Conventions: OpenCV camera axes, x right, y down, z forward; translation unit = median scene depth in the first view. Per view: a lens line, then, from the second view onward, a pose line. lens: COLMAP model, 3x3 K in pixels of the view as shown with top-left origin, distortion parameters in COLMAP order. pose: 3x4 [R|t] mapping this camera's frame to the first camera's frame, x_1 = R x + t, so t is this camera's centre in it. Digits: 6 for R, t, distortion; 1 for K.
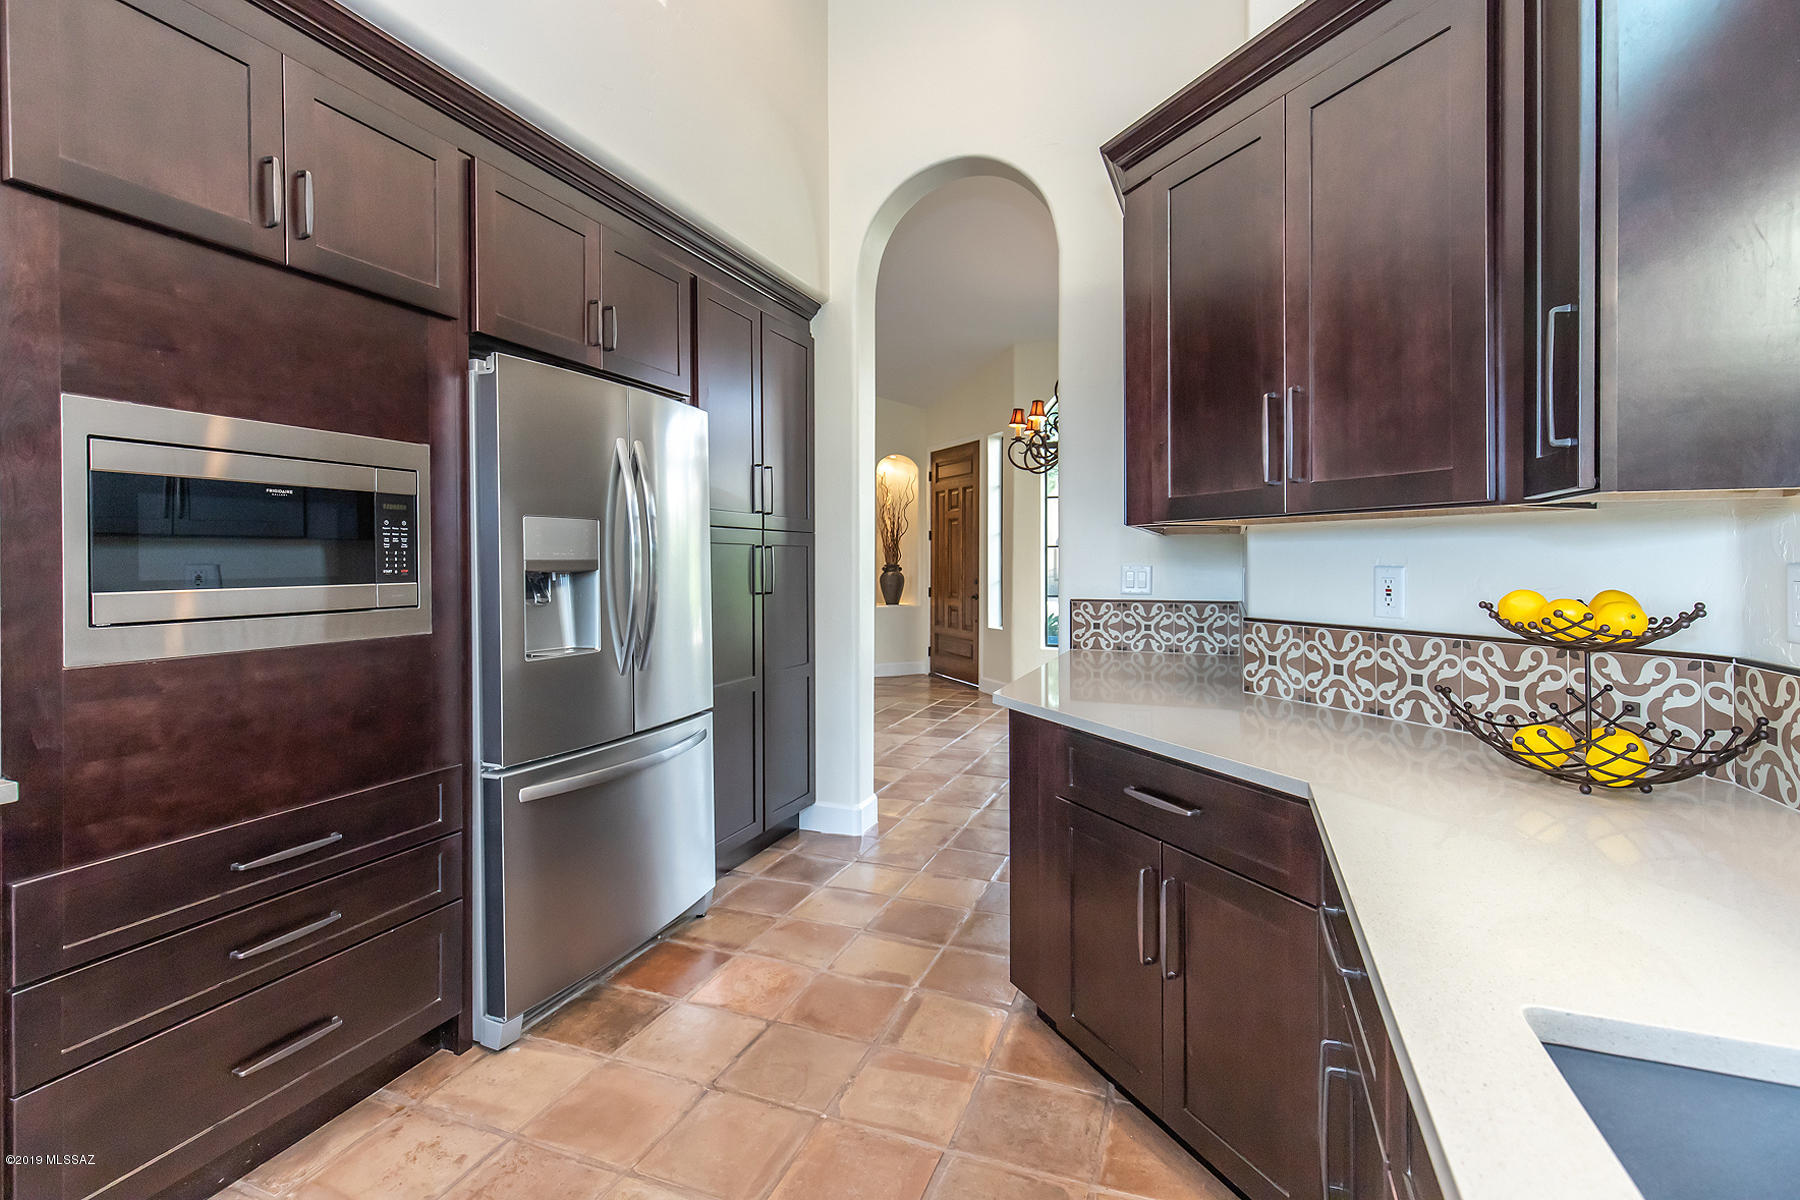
lens RADIAL K [[832.5, 0, 894.8], [0, 832.5, 577.9], [0, 0, 1]] dist [-0.001435, -0.000465]
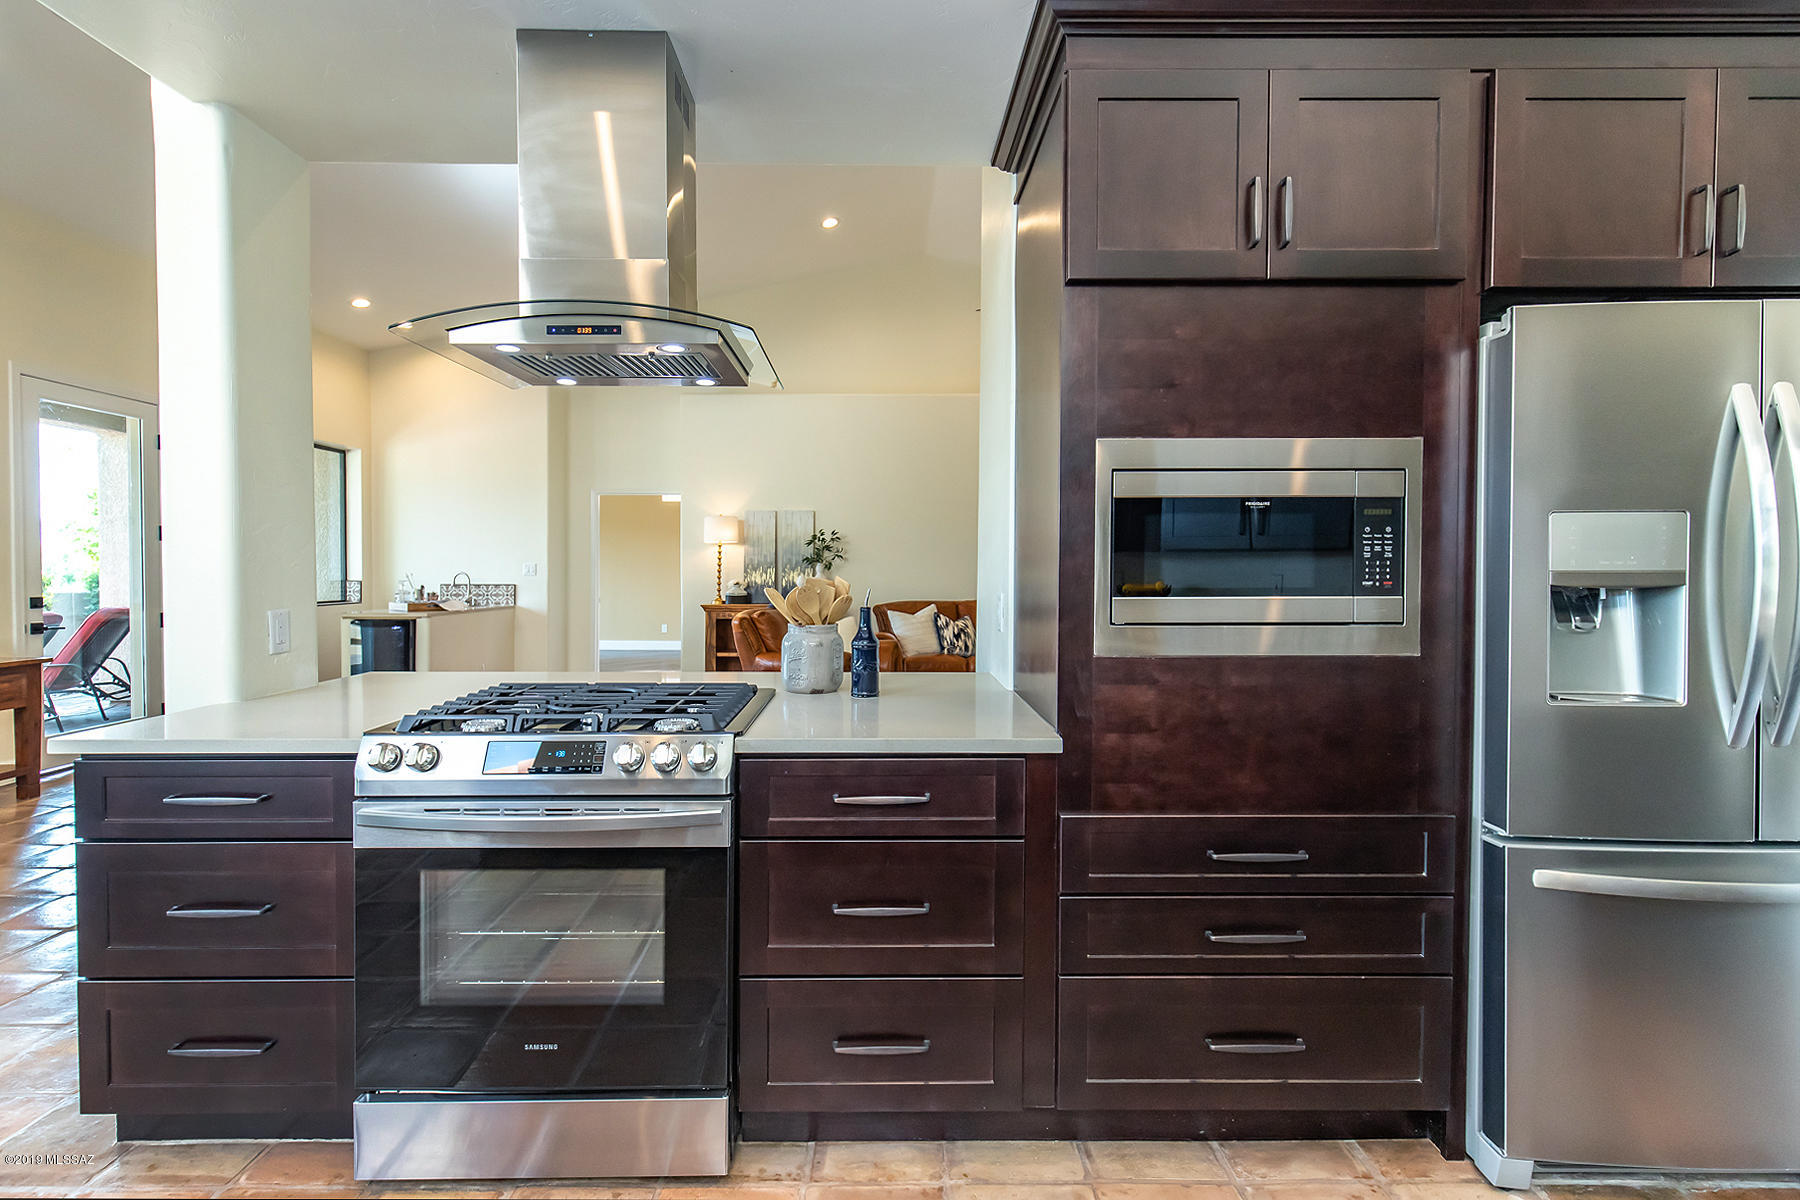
lens RADIAL K [[849.9, 0, 894.2], [0, 849.9, 591.1], [0, 0, 1]] dist [0.000948, -0.000520]
pose [[0.361741, 0.024484, -0.931957, 0.067161], [-0.021920, 0.999602, 0.017753, -0.004355], [0.932021, 0.014006, 0.362134, 0.176449]]
